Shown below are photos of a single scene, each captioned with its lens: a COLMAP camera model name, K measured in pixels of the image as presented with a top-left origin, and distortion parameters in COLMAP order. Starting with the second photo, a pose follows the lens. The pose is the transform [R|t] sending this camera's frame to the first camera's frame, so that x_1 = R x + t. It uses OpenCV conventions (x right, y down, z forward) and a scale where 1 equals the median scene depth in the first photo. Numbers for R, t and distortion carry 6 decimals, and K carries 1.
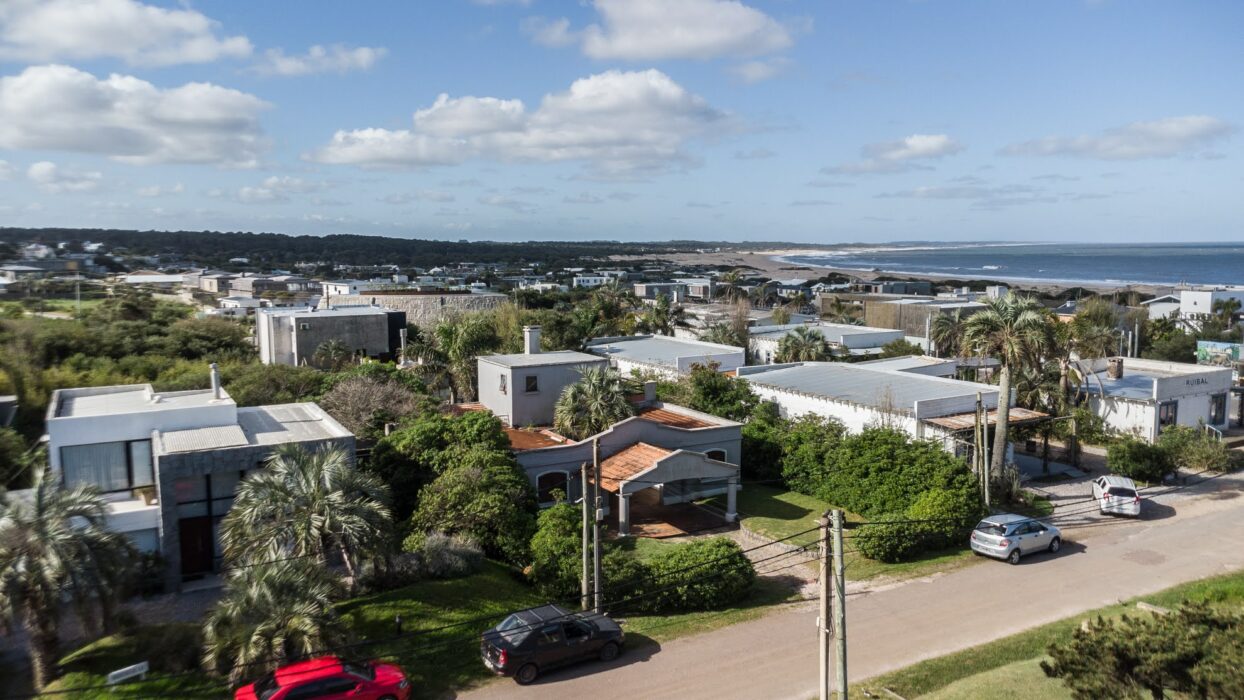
lens RADIAL K [[934.0, 0, 622.0], [0, 934.0, 350.0], [0, 0, 1]] dist [0.039806, -0.004456]
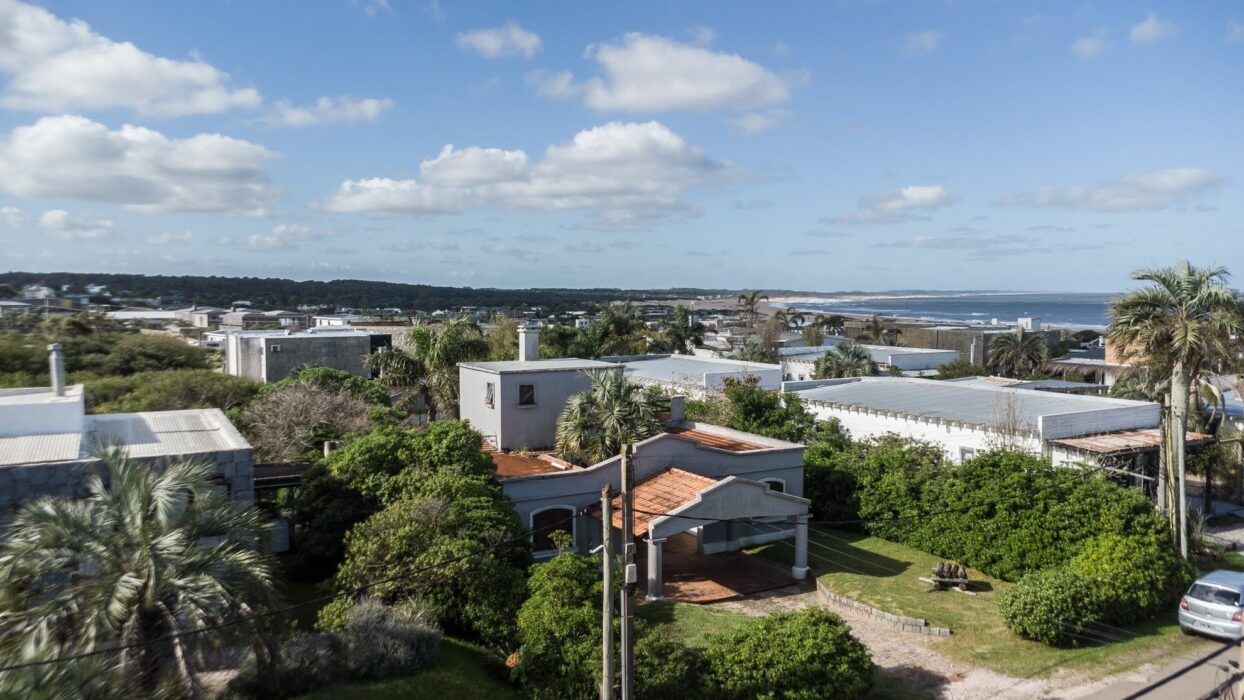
lens RADIAL K [[914.5, 0, 617.9], [0, 914.5, 361.5], [0, 0, 1]] dist [0.070831, -0.062031]
pose [[0.999984, 0.002925, -0.004849, -0.017715], [-0.003110, 0.999247, -0.038684, 0.037512], [0.004732, 0.038699, 0.999240, 0.241585]]
